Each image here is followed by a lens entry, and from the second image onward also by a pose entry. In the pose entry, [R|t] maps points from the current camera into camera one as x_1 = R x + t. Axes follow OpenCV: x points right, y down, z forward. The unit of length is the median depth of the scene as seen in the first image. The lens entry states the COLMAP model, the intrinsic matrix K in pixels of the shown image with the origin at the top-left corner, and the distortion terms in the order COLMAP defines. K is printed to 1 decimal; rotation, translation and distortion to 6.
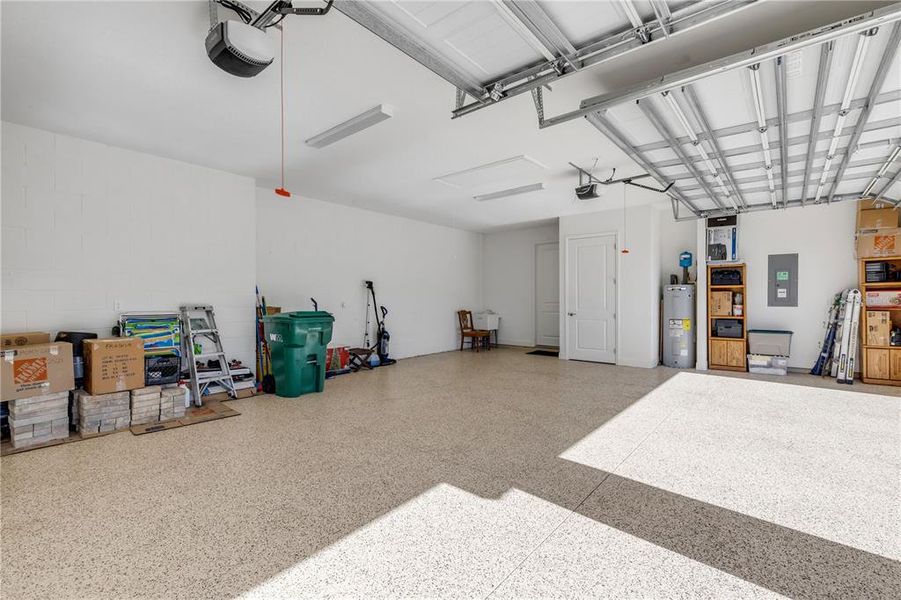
lens RADIAL K [[402.2, 0, 452.0], [0, 402.2, 300.4], [0, 0, 1]] dist [0.000768, 0.000301]
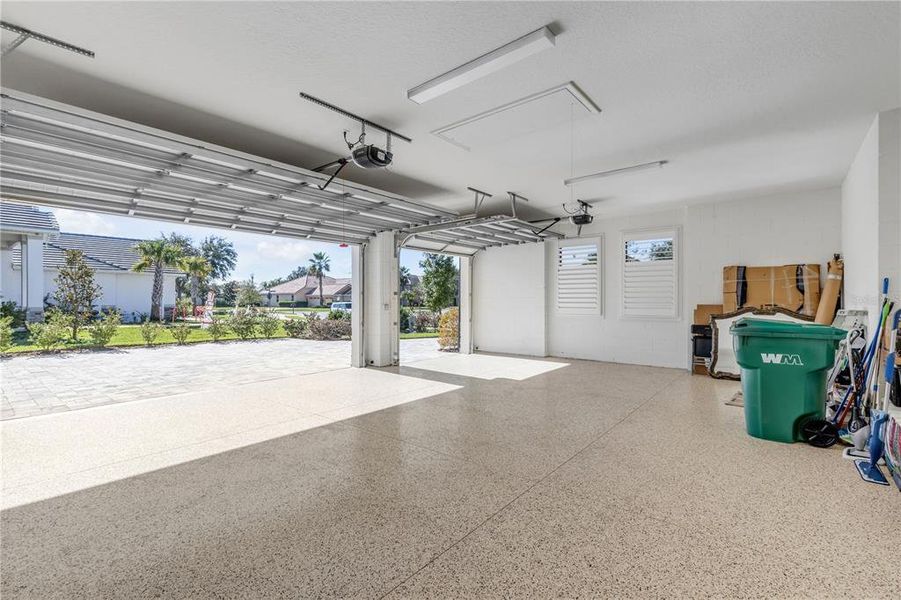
lens RADIAL K [[402.2, 0, 452.0], [0, 402.2, 300.4], [0, 0, 1]] dist [0.000768, 0.000301]
pose [[-0.999985, 0.002349, -0.004901, 0.244319], [0.002344, 0.999997, 0.001082, -0.010238], [0.004904, 0.001071, -0.999987, 2.112425]]
